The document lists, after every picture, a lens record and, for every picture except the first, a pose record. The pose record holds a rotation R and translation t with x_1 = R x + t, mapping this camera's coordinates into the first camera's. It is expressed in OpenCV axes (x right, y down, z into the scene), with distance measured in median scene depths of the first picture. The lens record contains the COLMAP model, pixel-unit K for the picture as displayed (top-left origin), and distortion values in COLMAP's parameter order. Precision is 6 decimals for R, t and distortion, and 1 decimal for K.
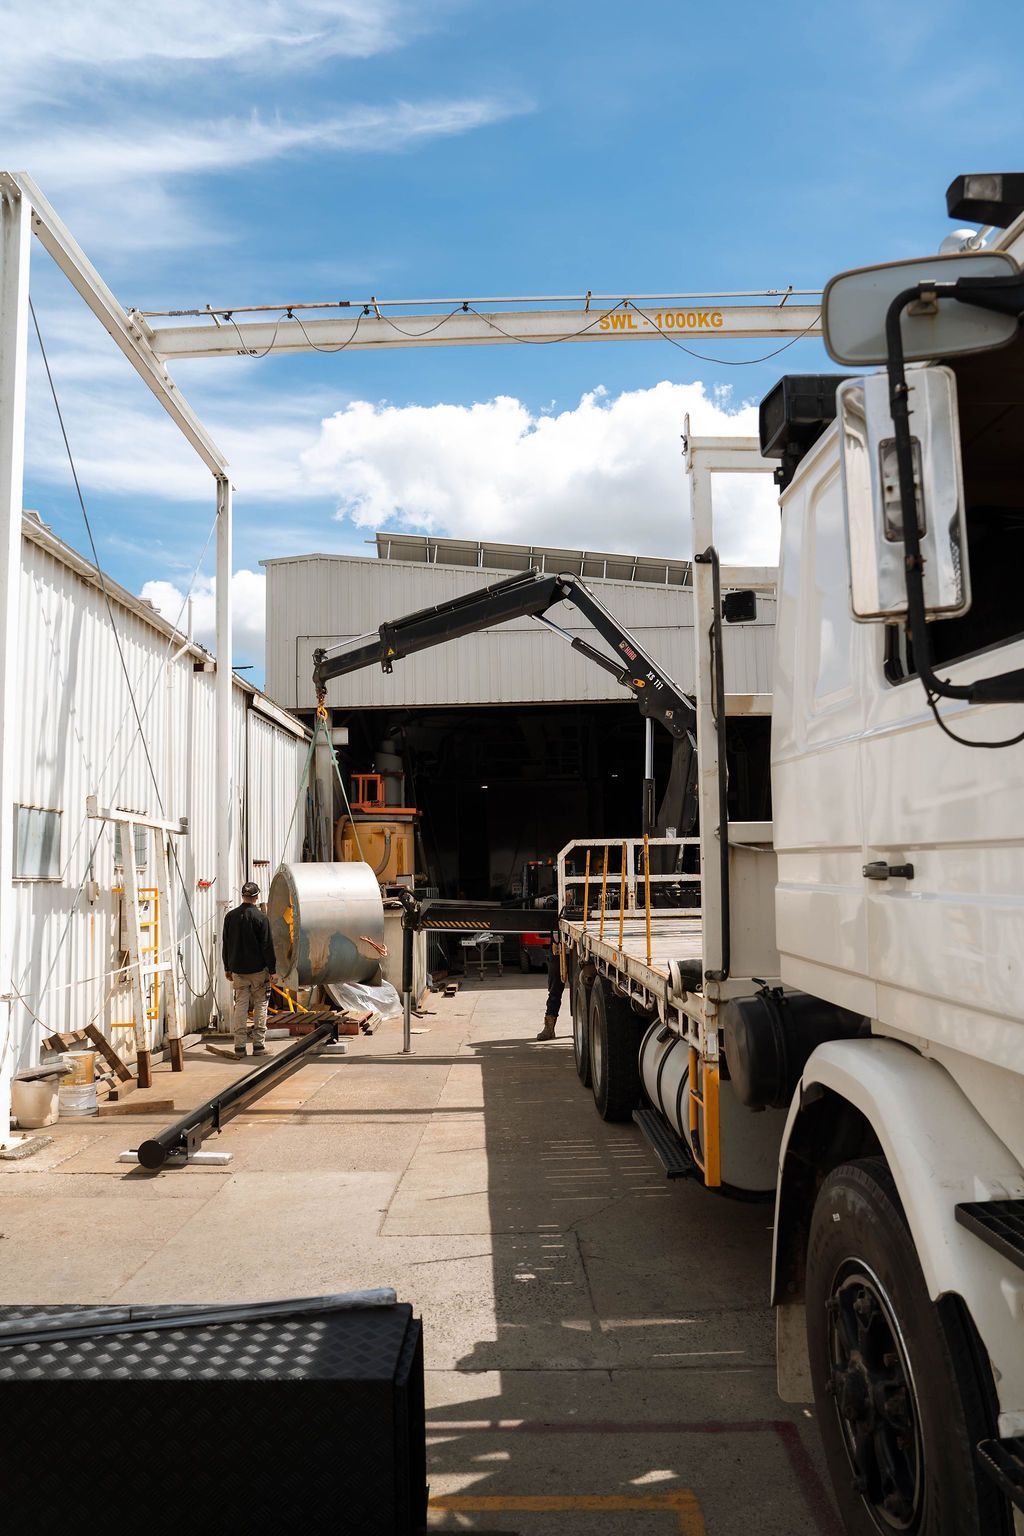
lens RADIAL K [[1120.7, 0, 516.7], [0, 1120.7, 773.3], [0, 0, 1]] dist [-0.118859, 0.092980]
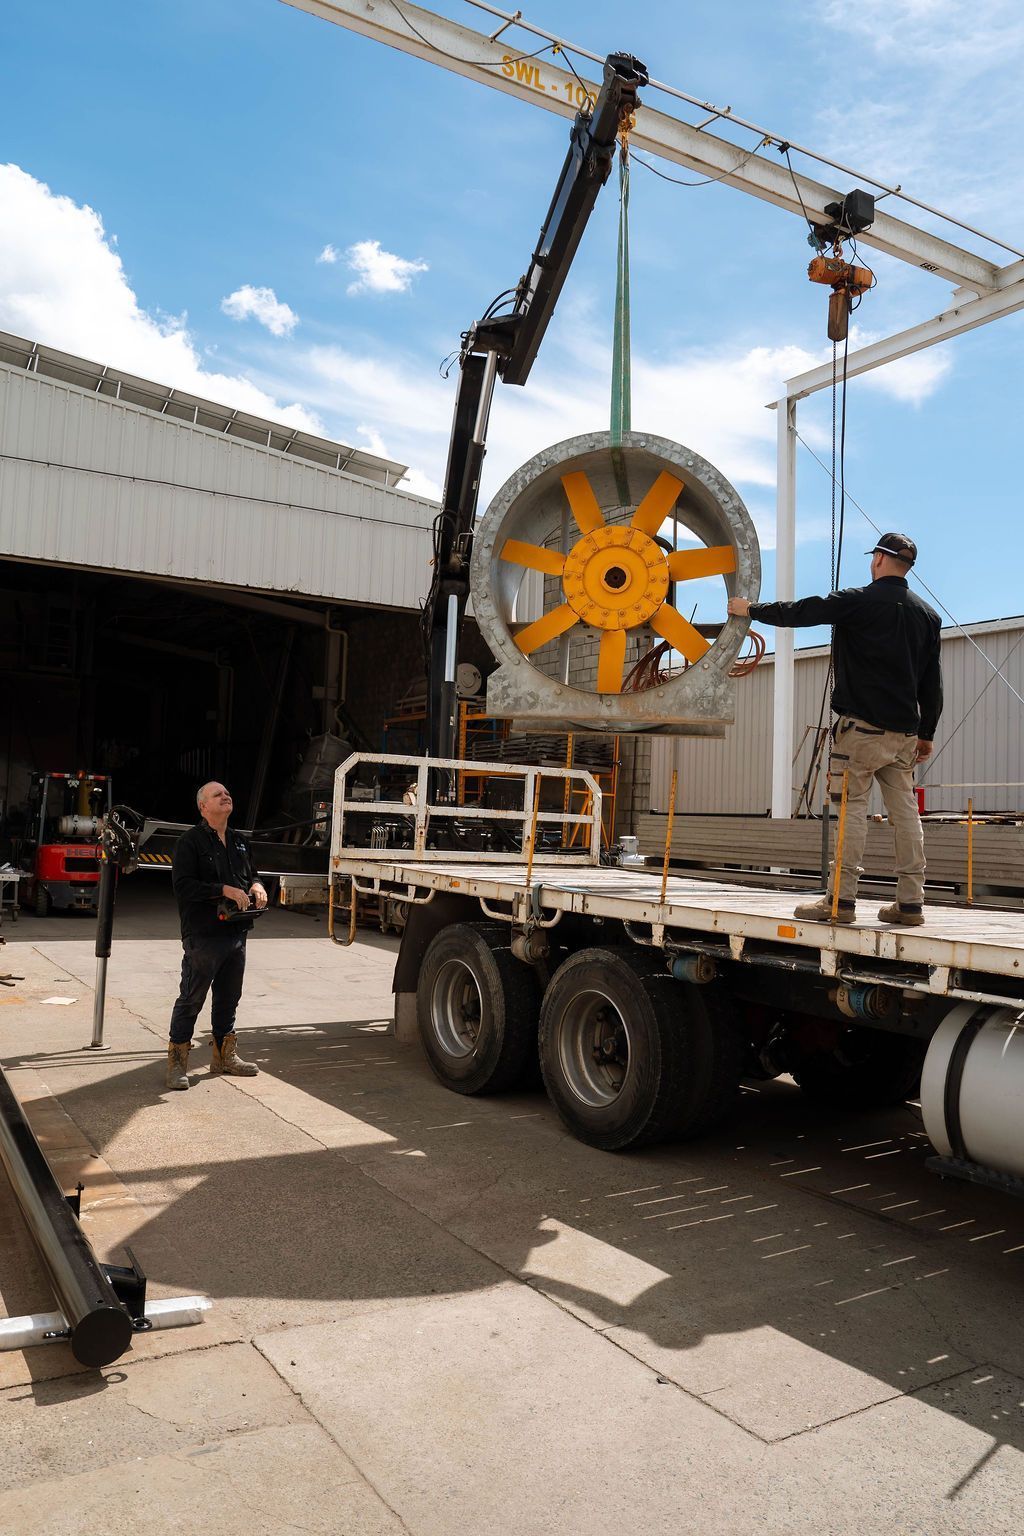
lens RADIAL K [[1120.7, 0, 516.7], [0, 1120.7, 773.3], [0, 0, 1]] dist [-0.118859, 0.092980]
pose [[0.822074, 0.092587, 0.561802, -0.289128], [-0.130323, 0.991094, 0.027362, 0.039042], [-0.554265, -0.095709, 0.826819, 0.319342]]
